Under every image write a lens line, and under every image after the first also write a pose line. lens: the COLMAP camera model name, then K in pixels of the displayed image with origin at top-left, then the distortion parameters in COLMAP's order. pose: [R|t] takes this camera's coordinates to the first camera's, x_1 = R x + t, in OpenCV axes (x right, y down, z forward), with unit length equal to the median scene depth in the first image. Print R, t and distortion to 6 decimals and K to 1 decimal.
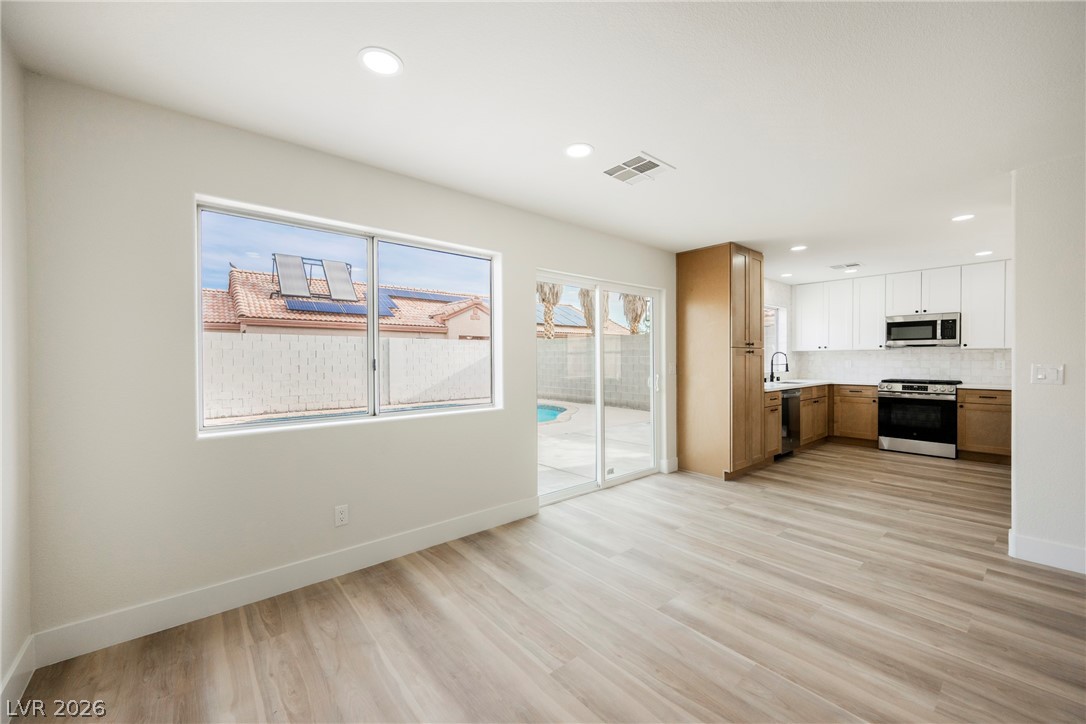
lens RADIAL K [[424.0, 0, 543.0], [0, 424.0, 362.0], [0, 0, 1]] dist [-0.002175, -0.000474]
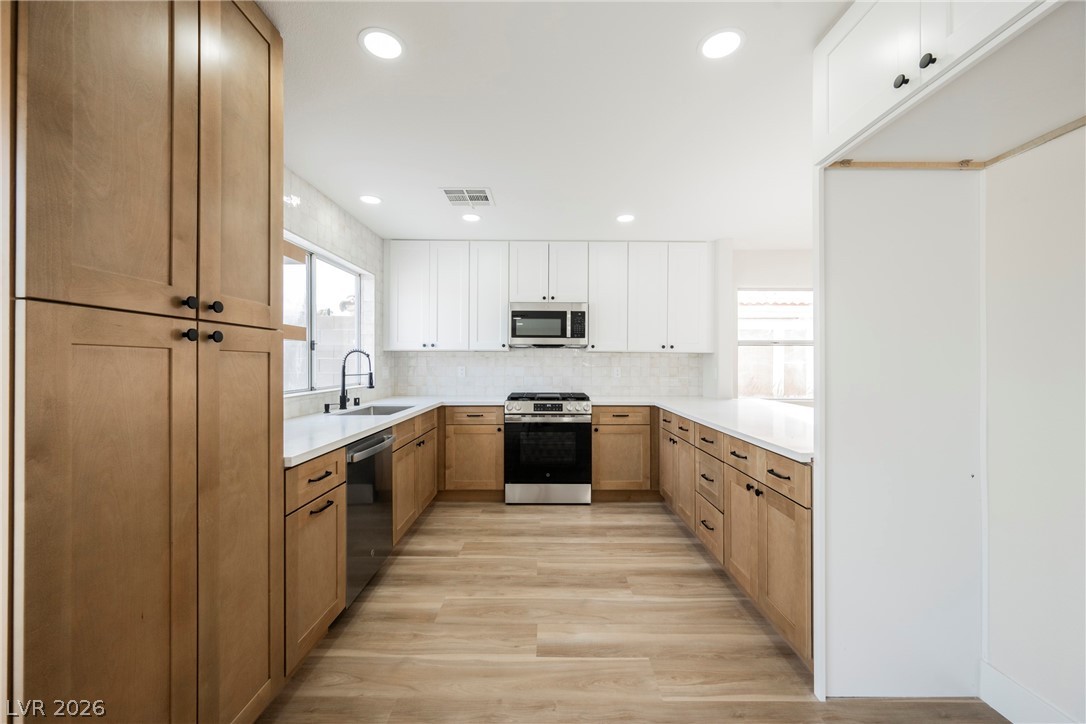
lens RADIAL K [[424.0, 0, 543.0], [0, 424.0, 362.0], [0, 0, 1]] dist [-0.002175, -0.000474]
pose [[0.647925, 0.006776, 0.761674, 0.340961], [0.001170, 0.999950, -0.009891, -0.004325], [-0.761704, 0.007300, 0.647884, 0.542637]]
